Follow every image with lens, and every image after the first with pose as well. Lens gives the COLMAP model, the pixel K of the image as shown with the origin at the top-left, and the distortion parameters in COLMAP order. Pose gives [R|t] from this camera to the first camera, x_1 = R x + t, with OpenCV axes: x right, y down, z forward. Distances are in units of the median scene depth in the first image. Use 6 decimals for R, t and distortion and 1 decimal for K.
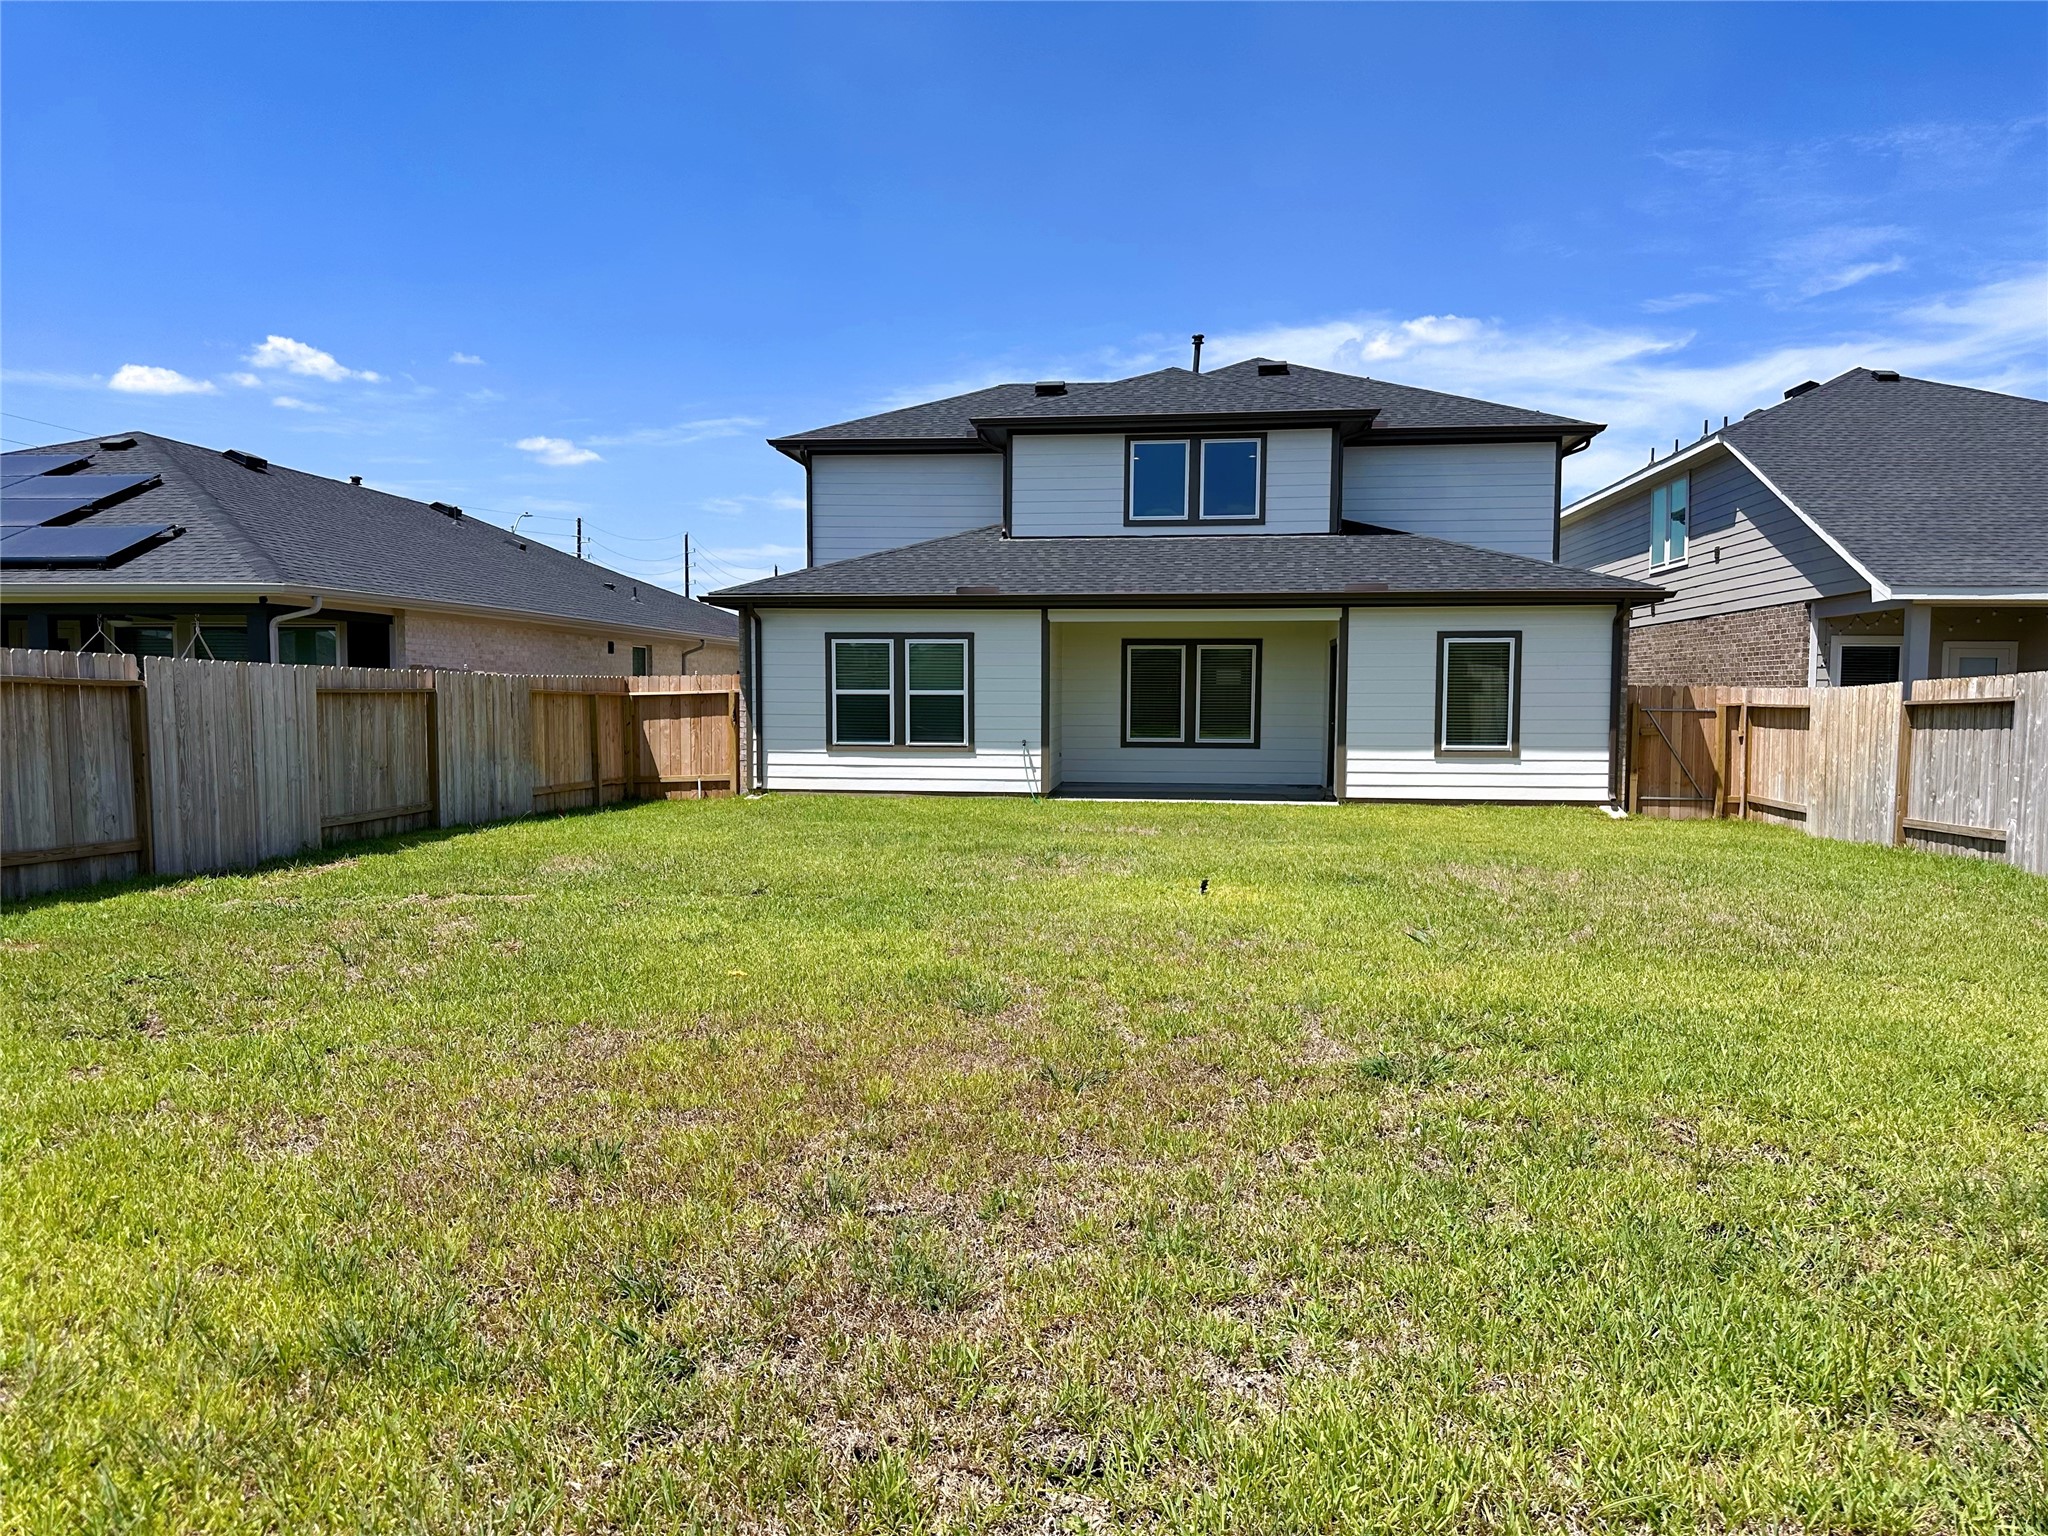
lens RADIAL K [[1404.8, 0, 1017.4], [0, 1404.8, 777.6], [0, 0, 1]] dist [0.063123, -0.000735]
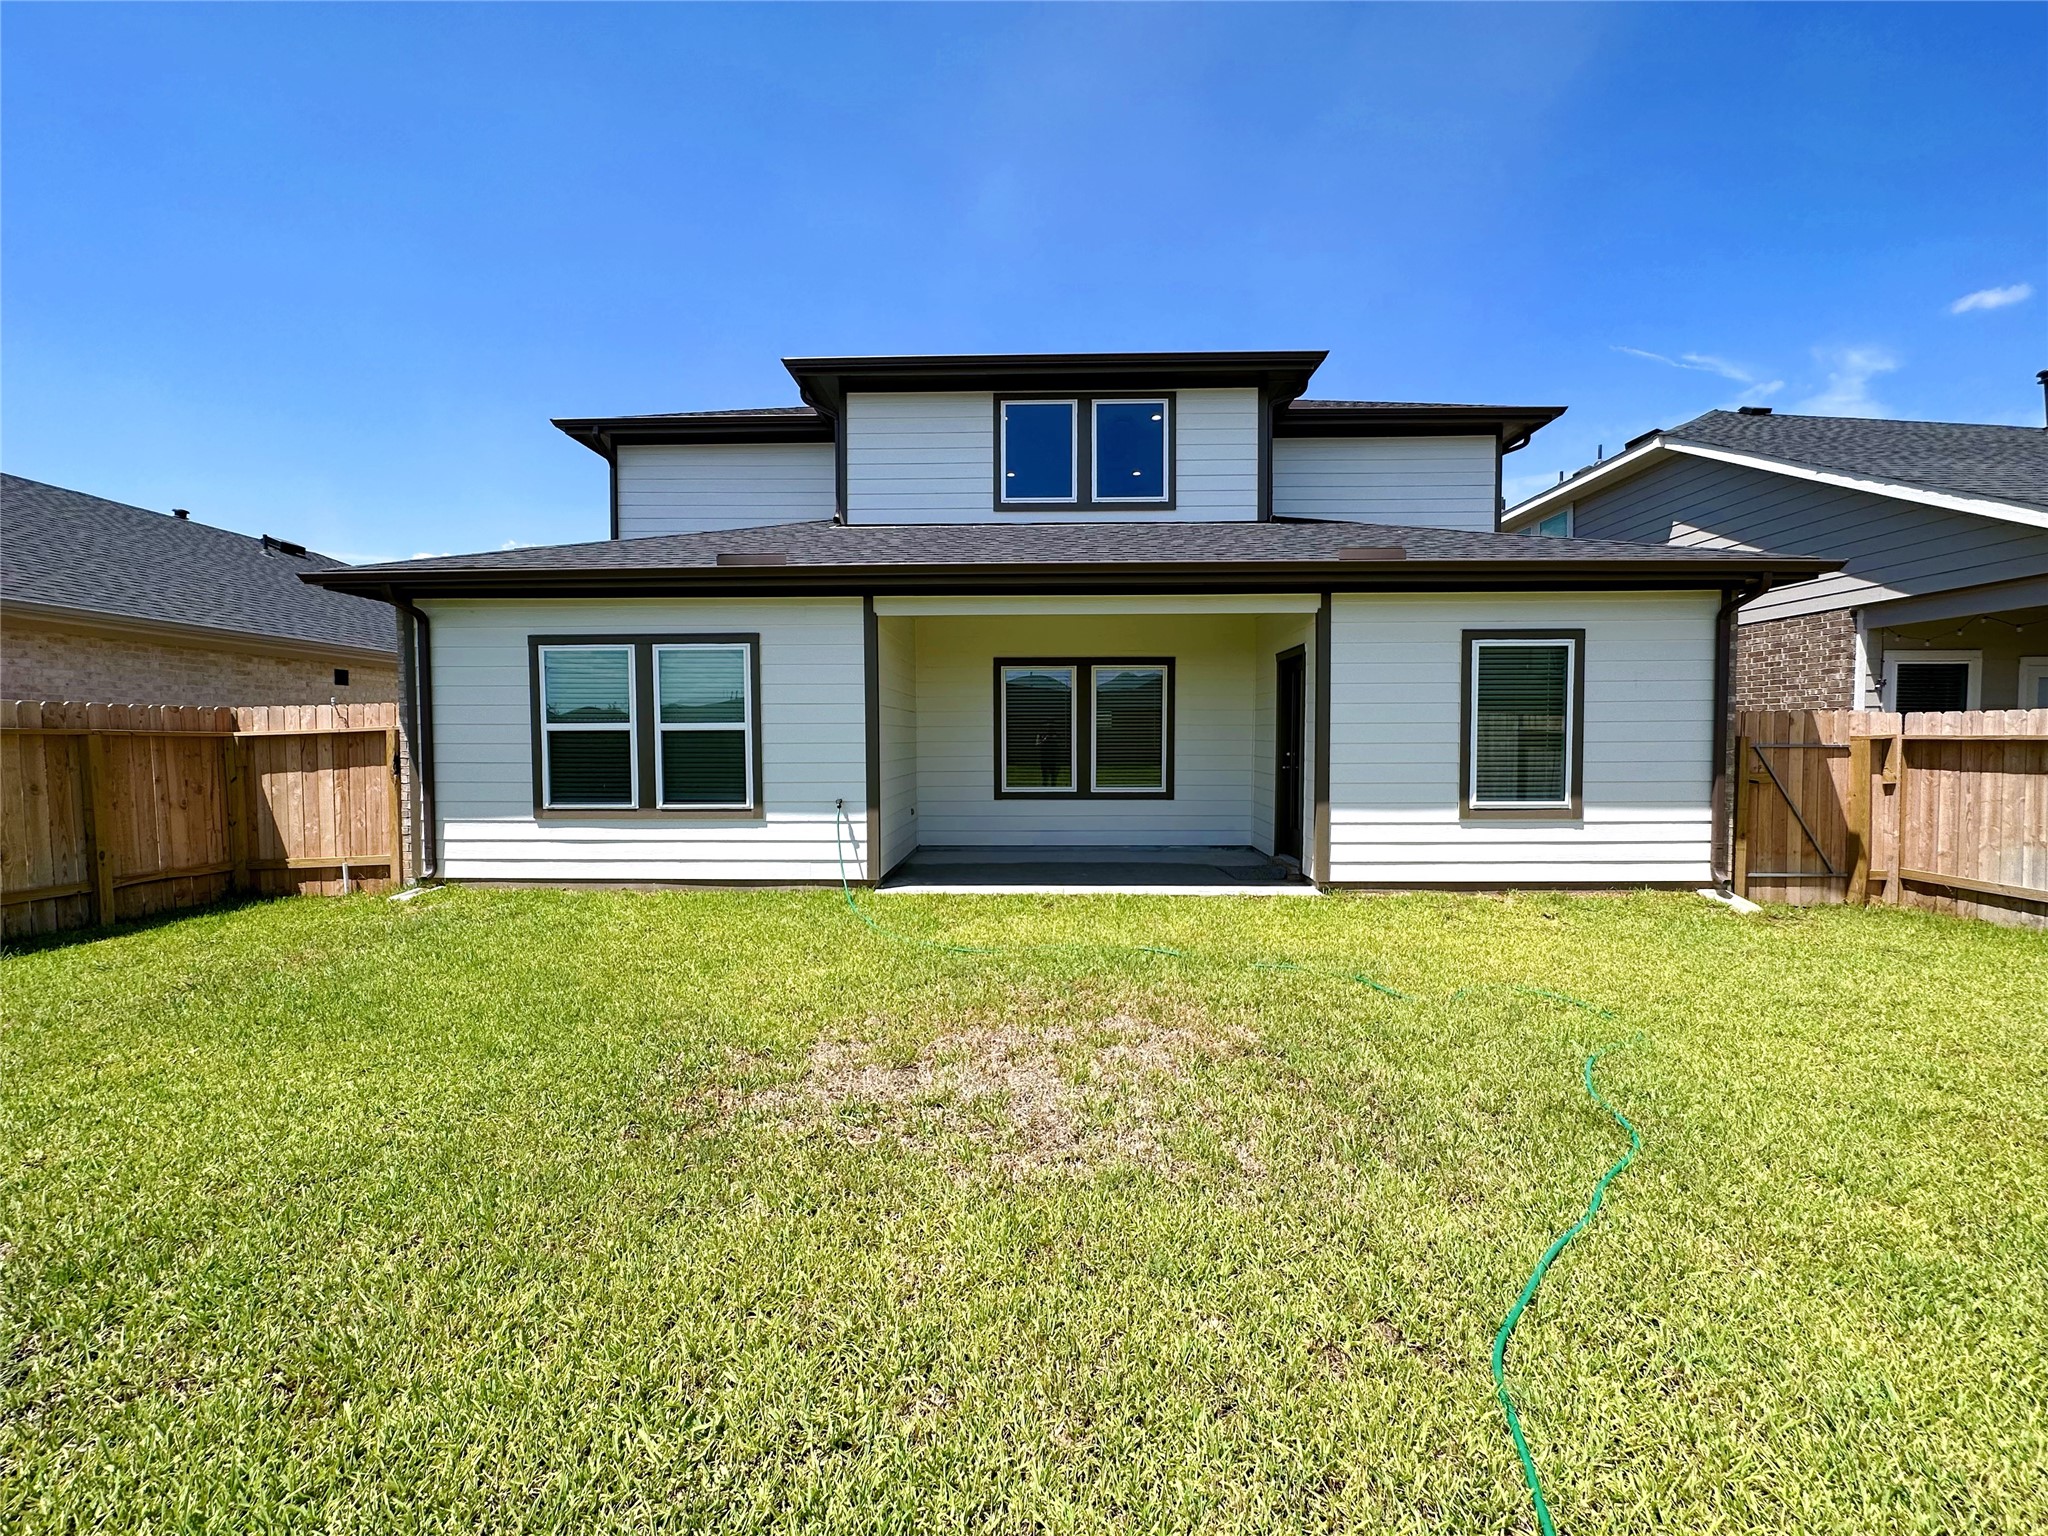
lens RADIAL K [[816.8, 0, 1022.9], [0, 816.8, 771.1], [0, 0, 1]] dist [-0.000264, 0.001188]
pose [[0.996065, -0.011222, 0.087911, 0.055101], [0.012992, 0.999724, -0.019589, -0.030676], [-0.087667, 0.020654, 0.995936, 0.608127]]
